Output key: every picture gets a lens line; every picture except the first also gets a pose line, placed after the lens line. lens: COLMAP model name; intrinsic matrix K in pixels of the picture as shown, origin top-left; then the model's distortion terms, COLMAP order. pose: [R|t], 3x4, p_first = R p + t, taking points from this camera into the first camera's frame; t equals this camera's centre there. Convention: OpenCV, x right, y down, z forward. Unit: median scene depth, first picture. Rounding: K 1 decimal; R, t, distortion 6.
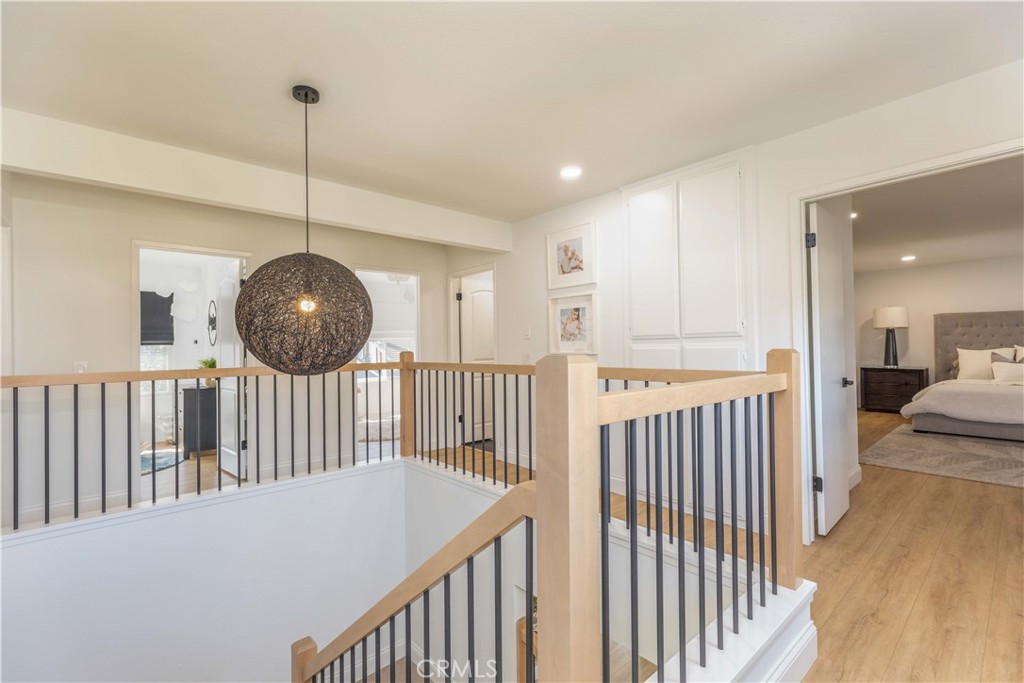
lens RADIAL K [[462.2, 0, 484.8], [0, 462.2, 340.2], [0, 0, 1]] dist [-0.002573, -0.000719]
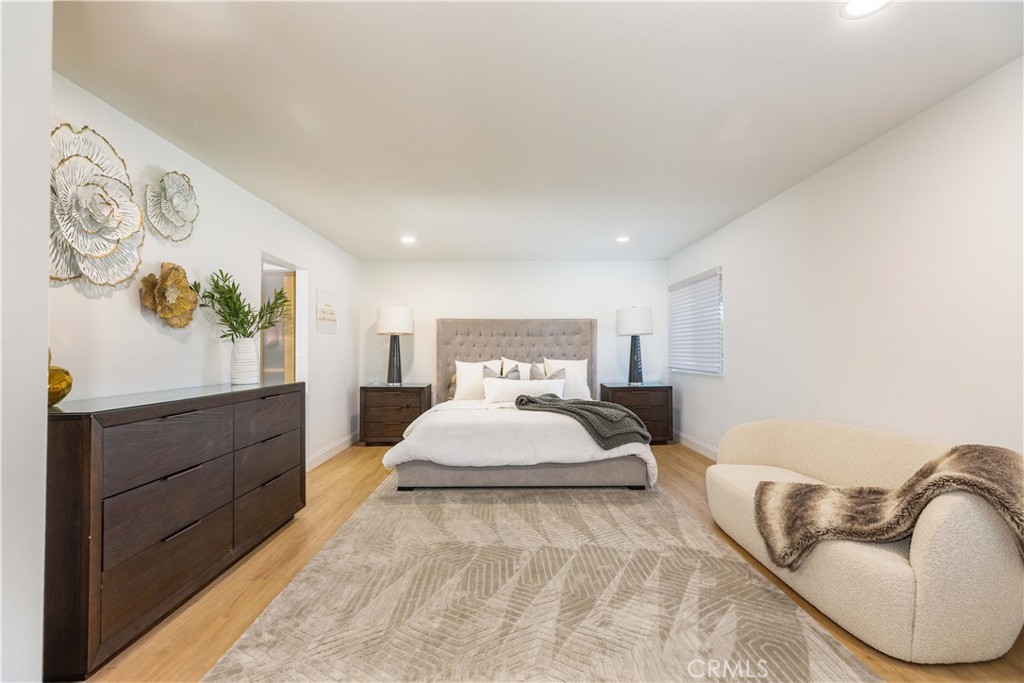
lens RADIAL K [[473.2, 0, 512.0], [0, 473.2, 341.5], [0, 0, 1]] dist [0.001094, 0.000168]
pose [[0.635122, 0.028294, 0.771894, 0.422614], [-0.014539, 0.999590, -0.024678, 0.002963], [-0.772275, 0.004451, 0.635273, 0.372497]]
